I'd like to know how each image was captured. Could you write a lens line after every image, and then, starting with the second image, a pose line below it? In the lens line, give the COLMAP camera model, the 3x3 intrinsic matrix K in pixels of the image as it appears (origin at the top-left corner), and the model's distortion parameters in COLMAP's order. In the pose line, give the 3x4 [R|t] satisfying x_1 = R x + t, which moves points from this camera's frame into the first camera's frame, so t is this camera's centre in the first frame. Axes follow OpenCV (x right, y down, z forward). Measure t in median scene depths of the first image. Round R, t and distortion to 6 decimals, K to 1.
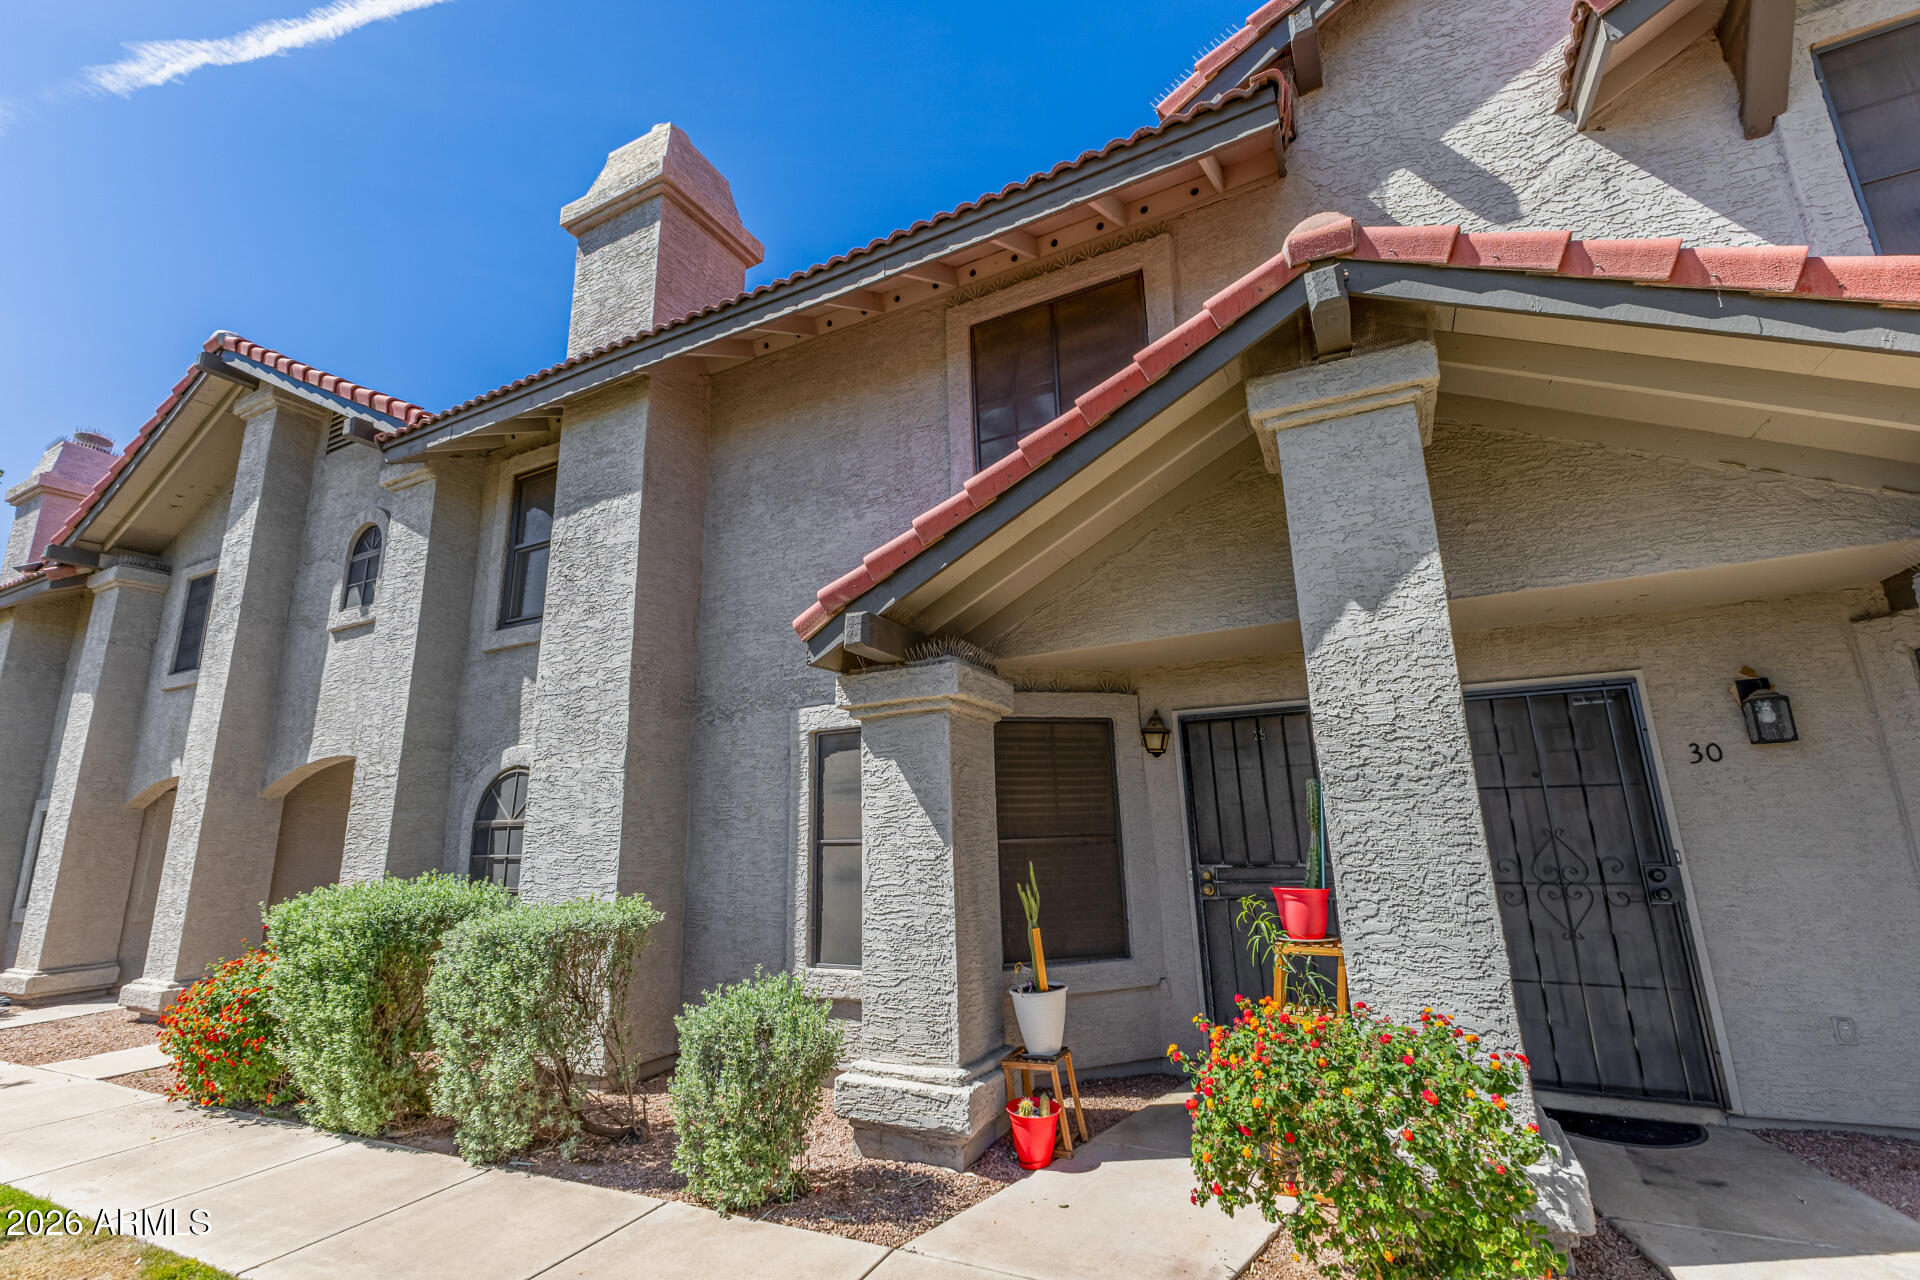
lens RADIAL K [[825.4, 0, 960.0], [0, 825.4, 640.0], [0, 0, 1]] dist [0.015645, -0.004442]
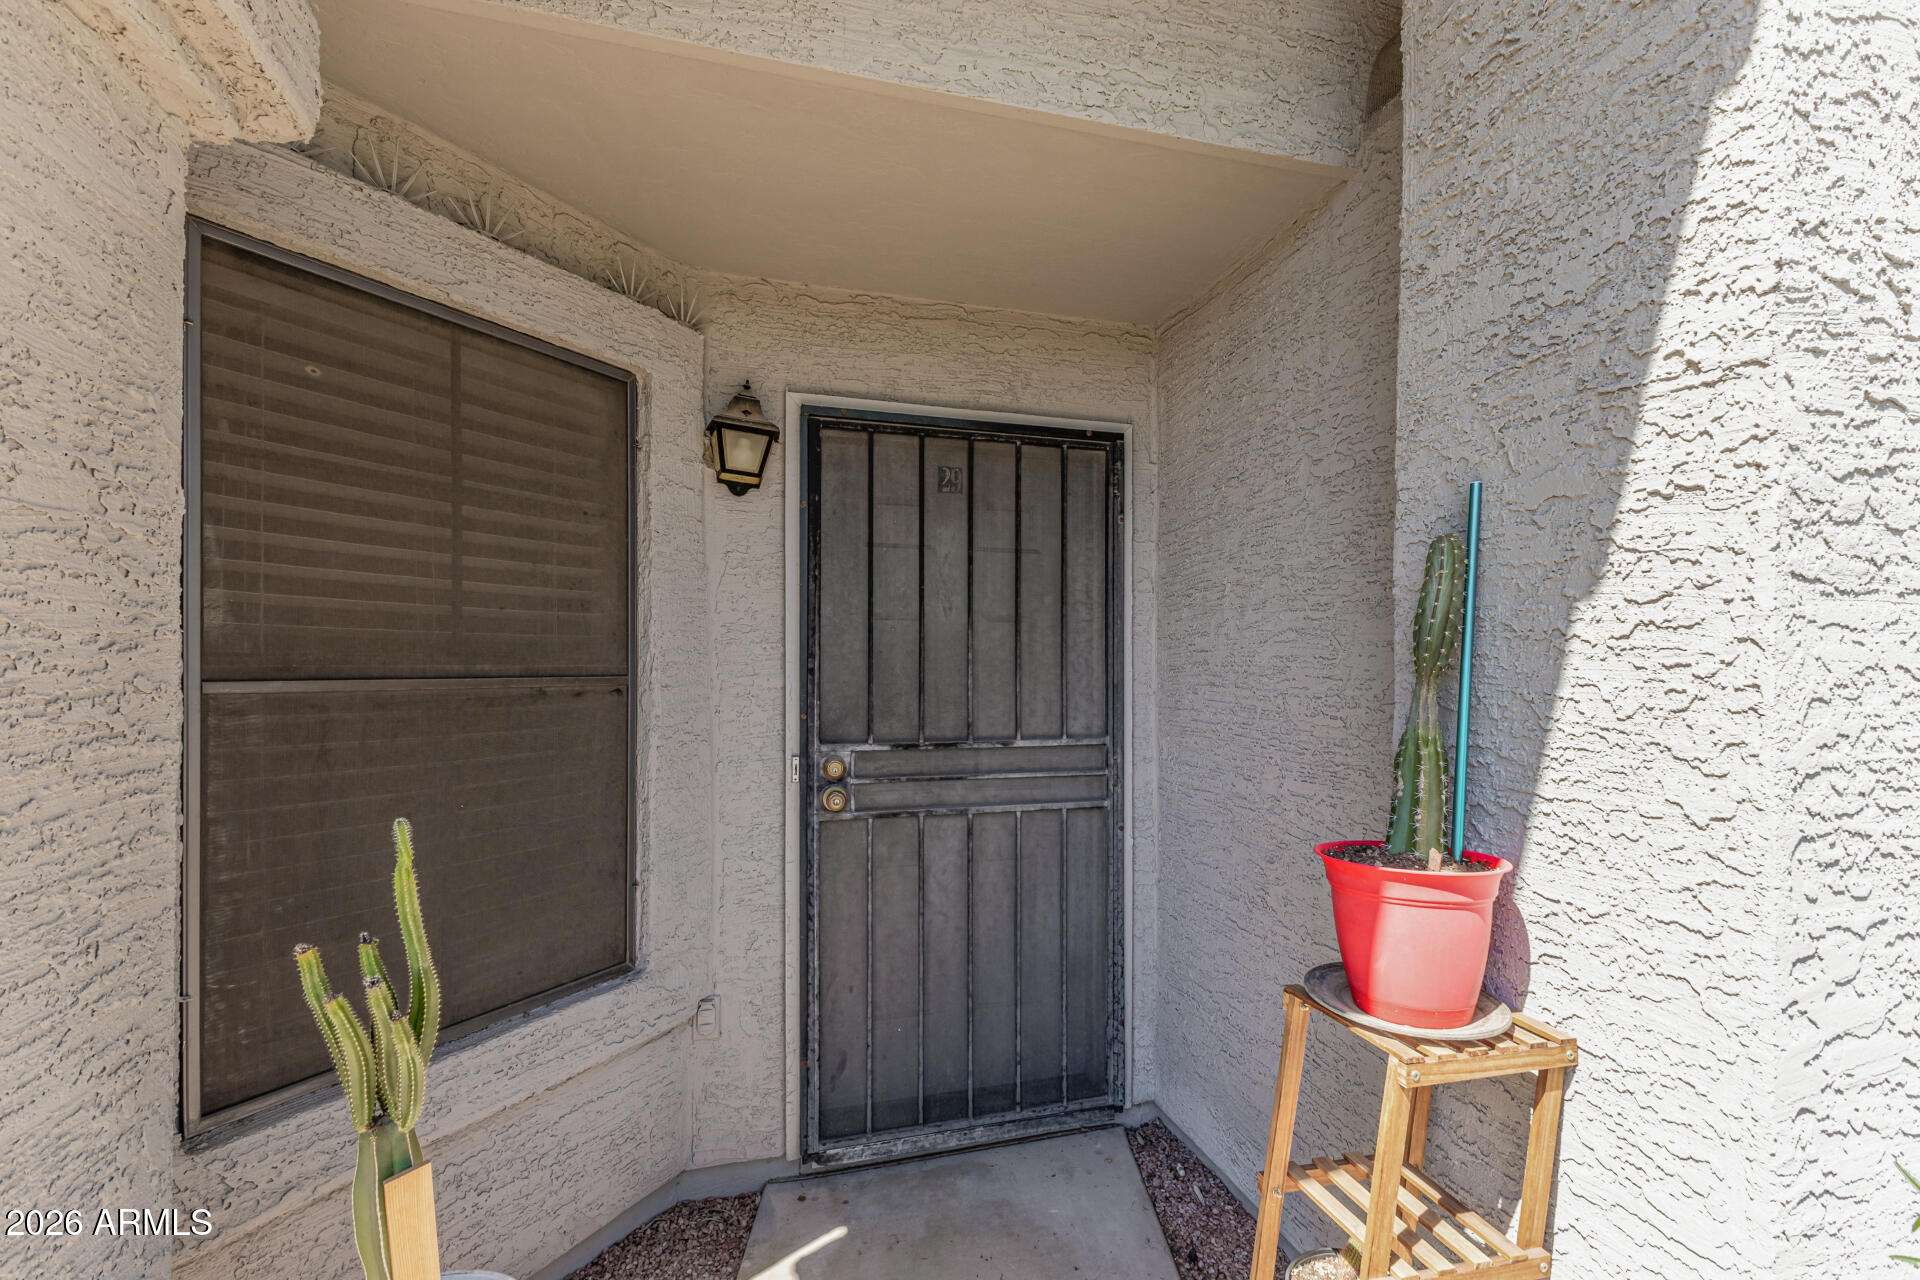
lens RADIAL K [[846.7, 0, 968.5], [0, 846.7, 662.5], [0, 0, 1]] dist [0.014510, -0.000150]
pose [[0.732631, 0.033934, 0.679779, 0.038986], [-0.181306, 0.972399, 0.146860, 0.148248], [-0.656033, -0.230843, 0.718563, 0.635690]]
